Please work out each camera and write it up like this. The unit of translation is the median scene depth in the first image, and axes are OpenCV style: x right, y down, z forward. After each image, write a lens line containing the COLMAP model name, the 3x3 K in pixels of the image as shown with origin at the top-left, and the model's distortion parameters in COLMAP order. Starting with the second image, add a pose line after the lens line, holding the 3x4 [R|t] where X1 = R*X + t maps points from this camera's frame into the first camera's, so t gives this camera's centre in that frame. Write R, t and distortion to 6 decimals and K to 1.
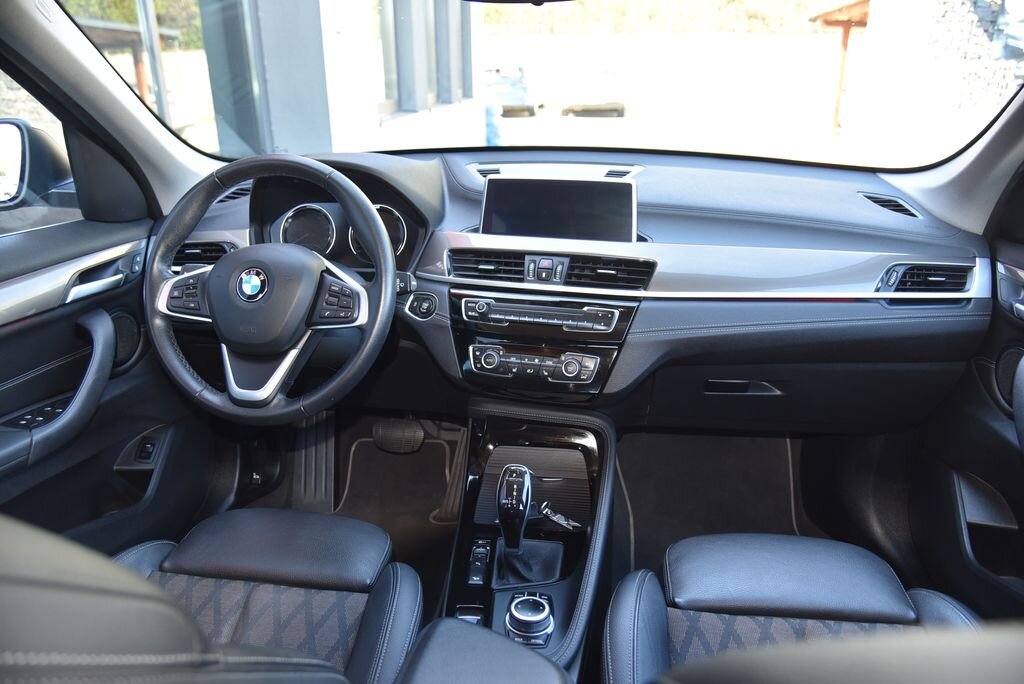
lens RADIAL K [[698.7, 0, 512.0], [0, 698.7, 342.0], [0, 0, 1]] dist [-0.105272, 0.054536]
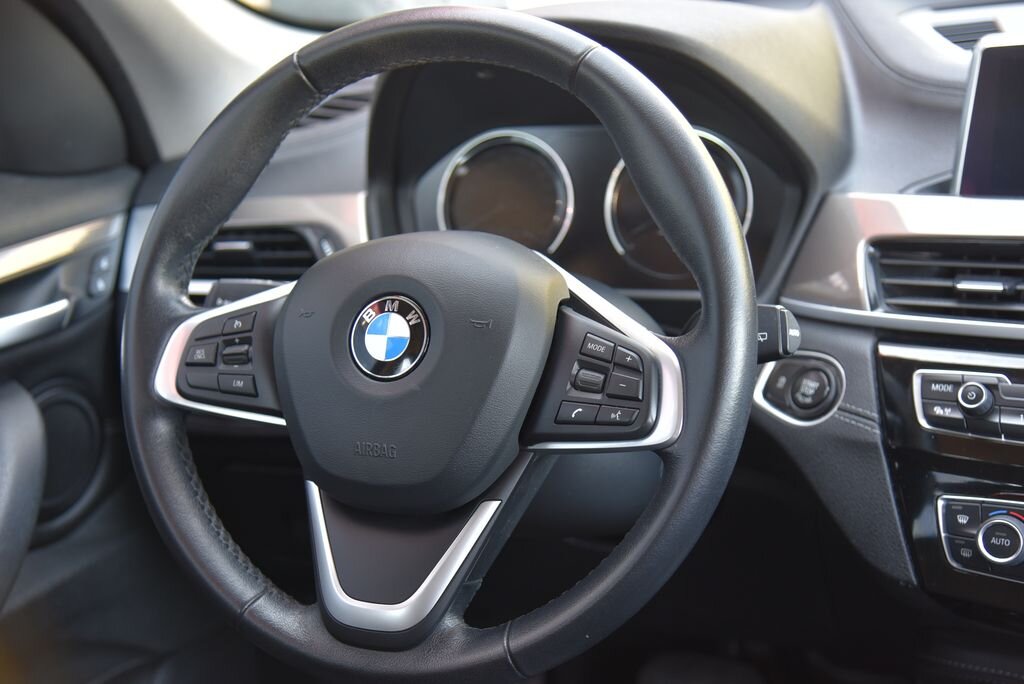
lens RADIAL K [[1557.7, 0, 512.0], [0, 1557.7, 342.0], [0, 0, 1]] dist [0.247347, 0.004820]
pose [[0.972735, 0.003834, -0.231889, -0.090835], [-0.016705, 0.998425, -0.053566, -0.030385], [0.231318, 0.055979, 0.971266, 0.127020]]
